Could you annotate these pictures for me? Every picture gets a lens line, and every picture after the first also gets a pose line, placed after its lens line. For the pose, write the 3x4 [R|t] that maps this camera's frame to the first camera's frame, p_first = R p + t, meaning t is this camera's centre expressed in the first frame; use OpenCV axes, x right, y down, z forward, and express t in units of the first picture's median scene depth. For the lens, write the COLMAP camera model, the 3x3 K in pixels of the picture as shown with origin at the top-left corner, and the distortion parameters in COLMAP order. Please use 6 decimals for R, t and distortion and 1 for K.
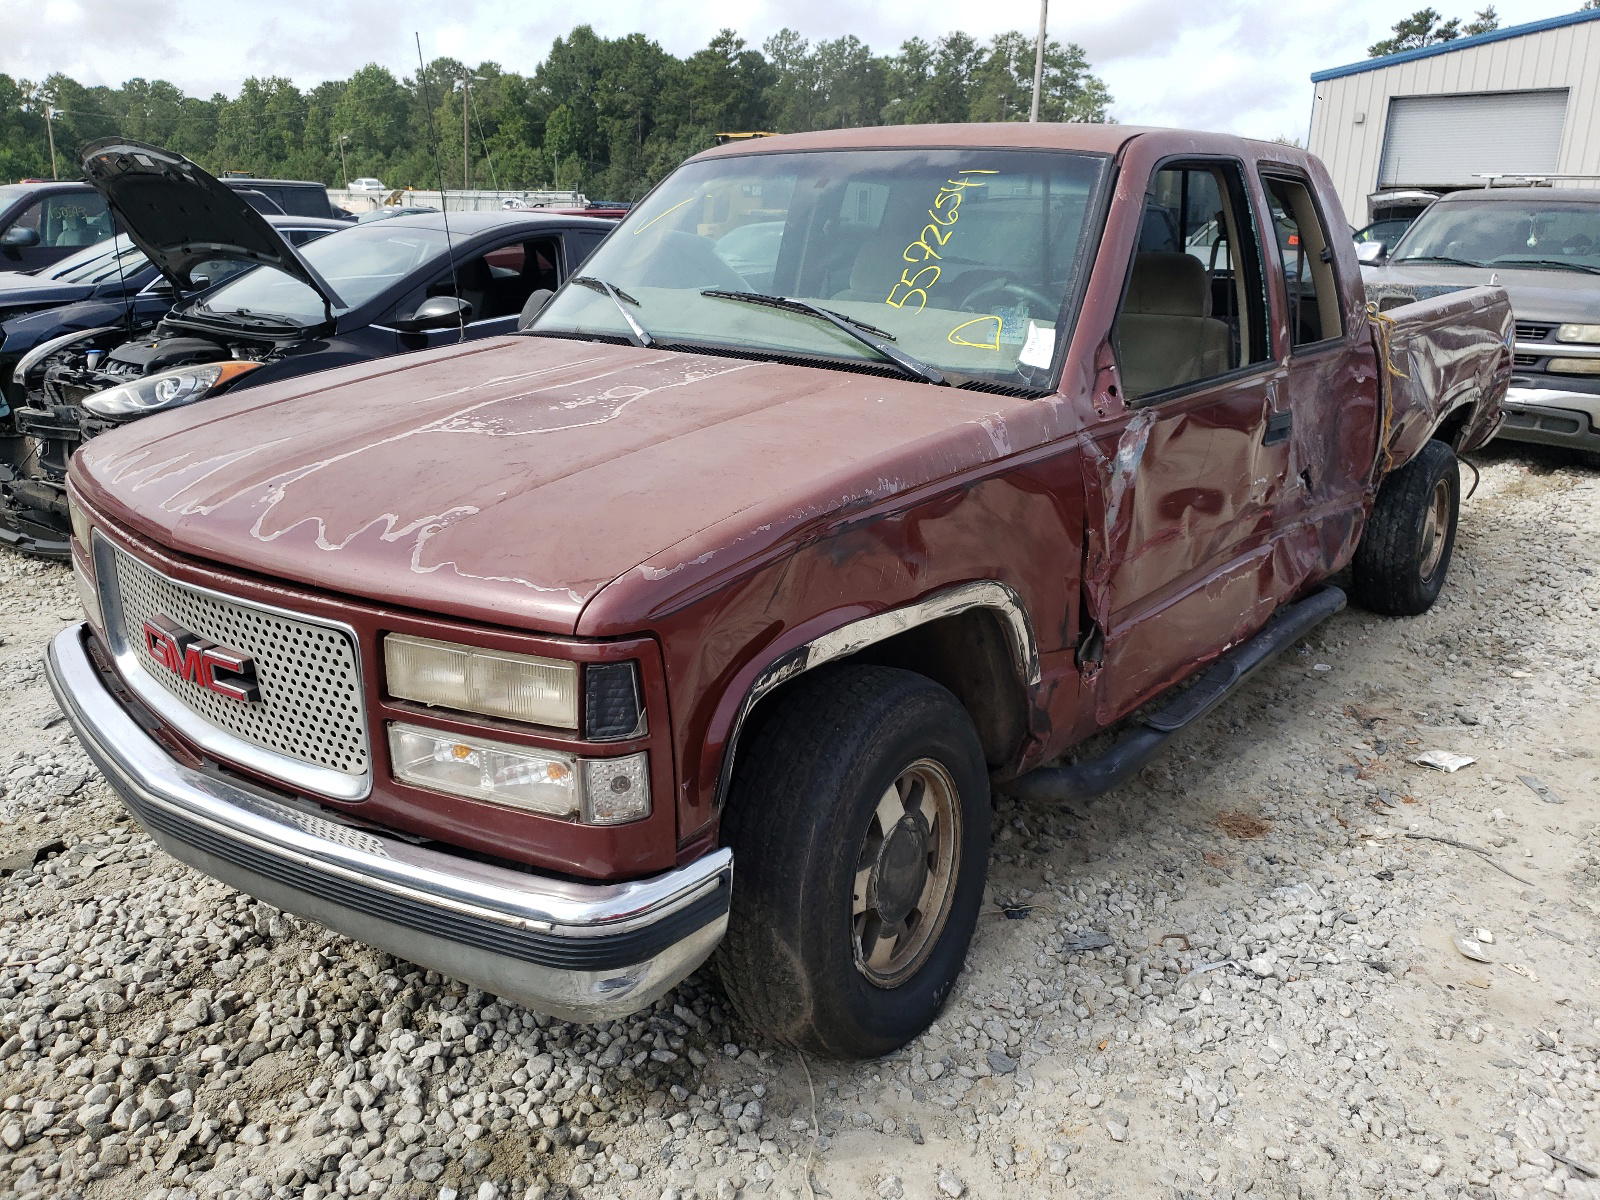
lens RADIAL K [[1203.0, 0, 805.6], [0, 1203.0, 598.6], [0, 0, 1]] dist [0.013594, -0.003271]
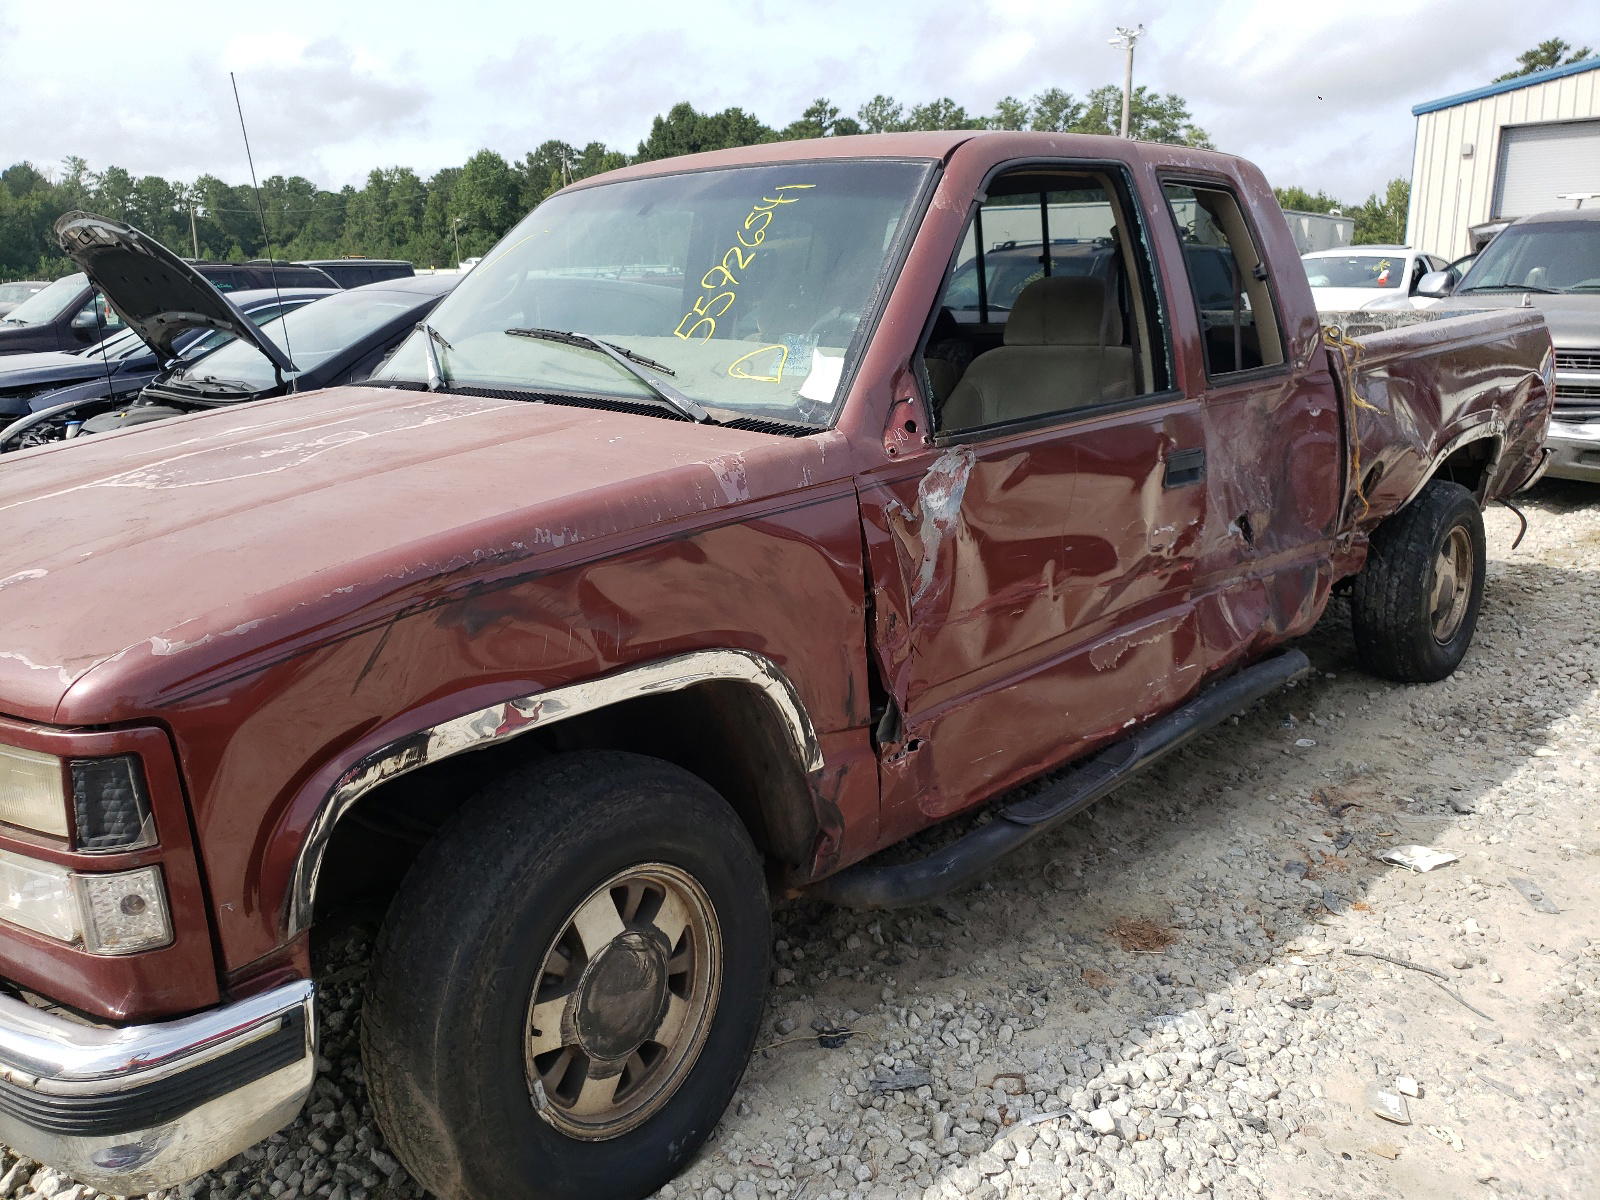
lens RADIAL K [[1203.0, 0, 795.9], [0, 1203.0, 601.4], [0, 0, 1]] dist [0.013594, -0.003271]
pose [[0.994154, -0.009342, -0.107569, 0.218707], [0.004118, 0.998806, -0.048683, -0.005873], [0.107895, 0.047955, 0.993005, 0.124666]]
